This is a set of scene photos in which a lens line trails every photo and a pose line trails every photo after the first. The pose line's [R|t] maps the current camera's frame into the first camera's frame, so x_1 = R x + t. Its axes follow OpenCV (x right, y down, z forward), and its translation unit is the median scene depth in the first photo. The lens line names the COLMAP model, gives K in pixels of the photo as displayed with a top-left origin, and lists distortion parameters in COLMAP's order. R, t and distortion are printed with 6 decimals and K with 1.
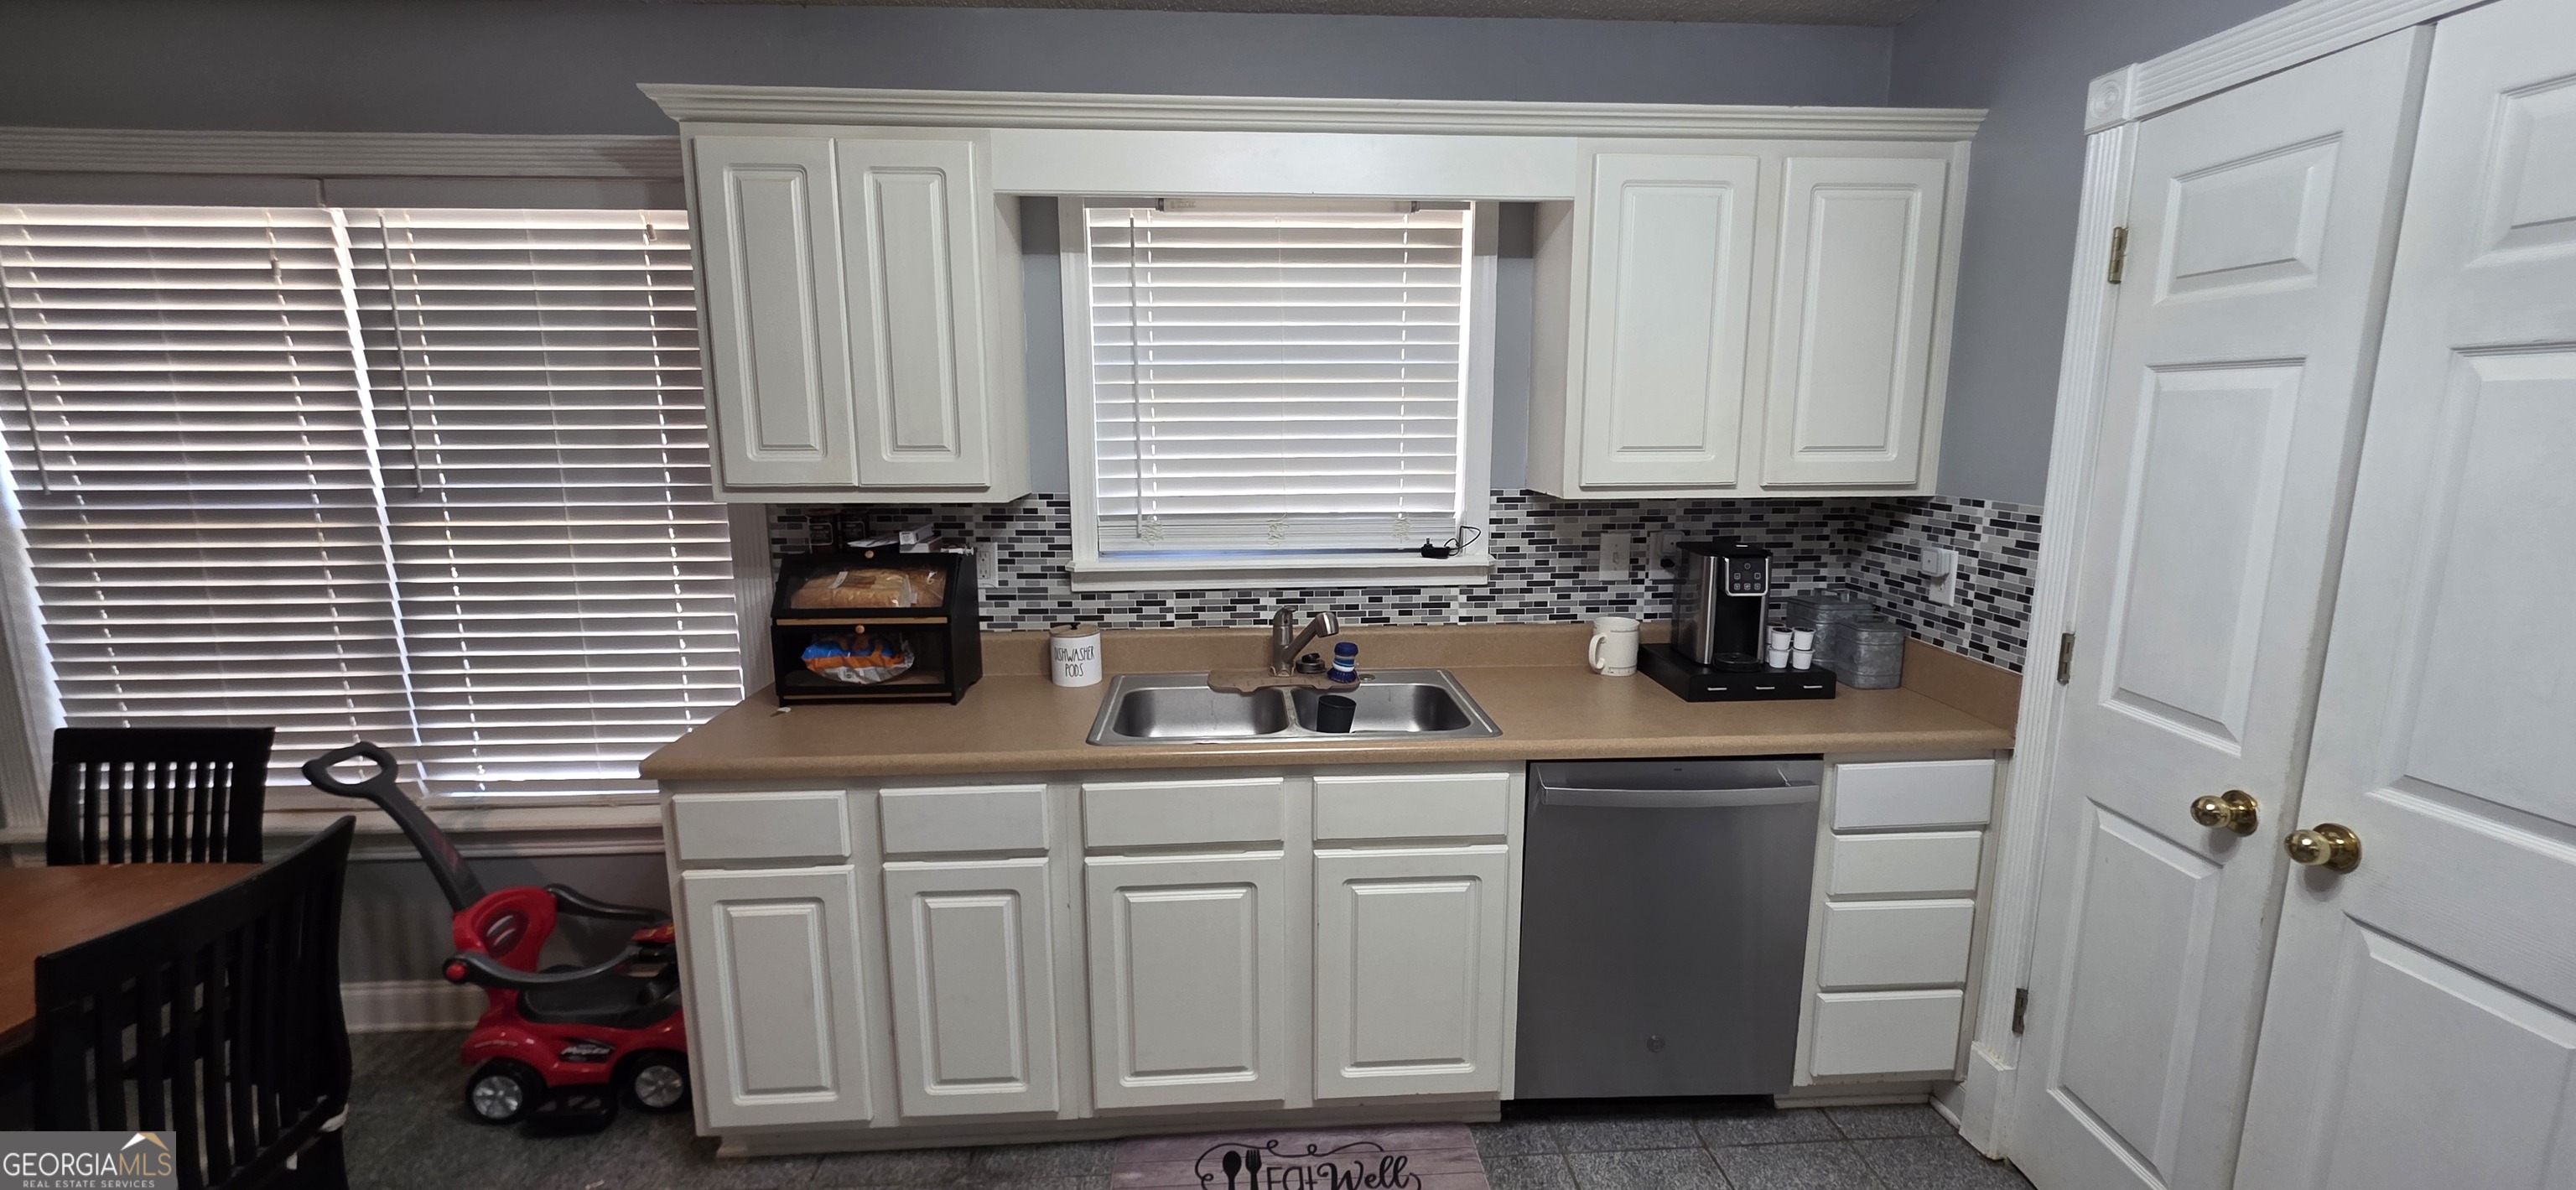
lens RADIAL K [[1029.6, 0, 1290.0], [0, 1029.6, 592.0], [0, 0, 1]] dist [-0.003452, 0.000877]
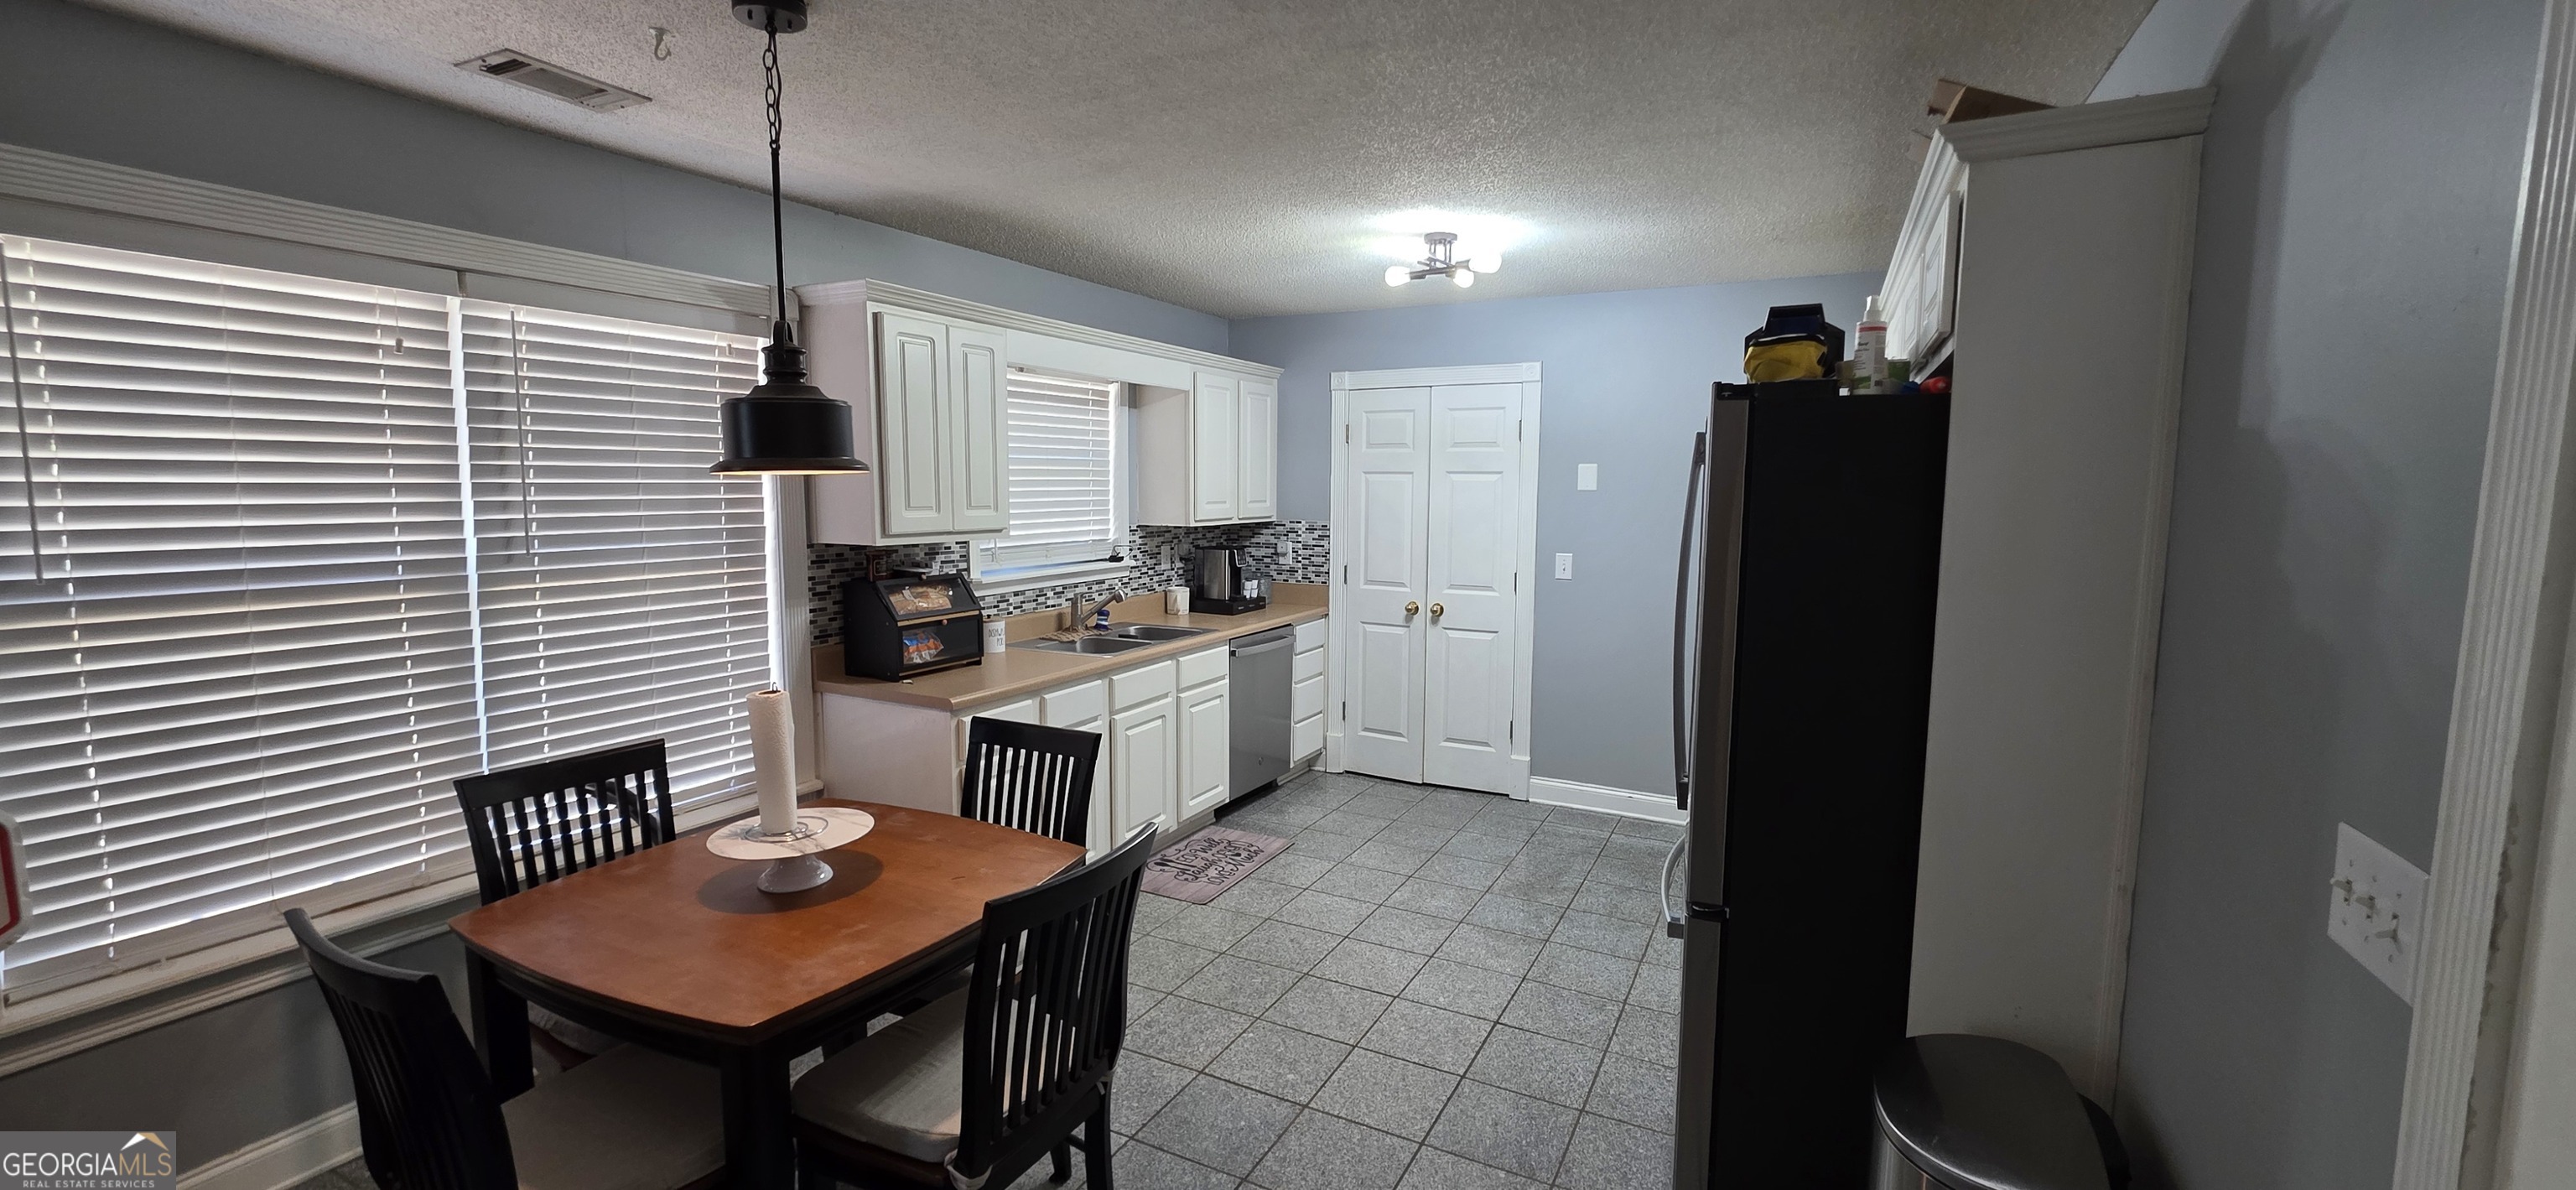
lens RADIAL K [[1029.6, 0, 1292.3], [0, 1029.6, 593.2], [0, 0, 1]] dist [-0.003452, 0.000877]
pose [[0.511991, -0.087948, 0.854477, -1.407228], [0.137891, 0.990259, 0.019302, 0.033327], [-0.847851, 0.107942, 0.519131, -0.263104]]
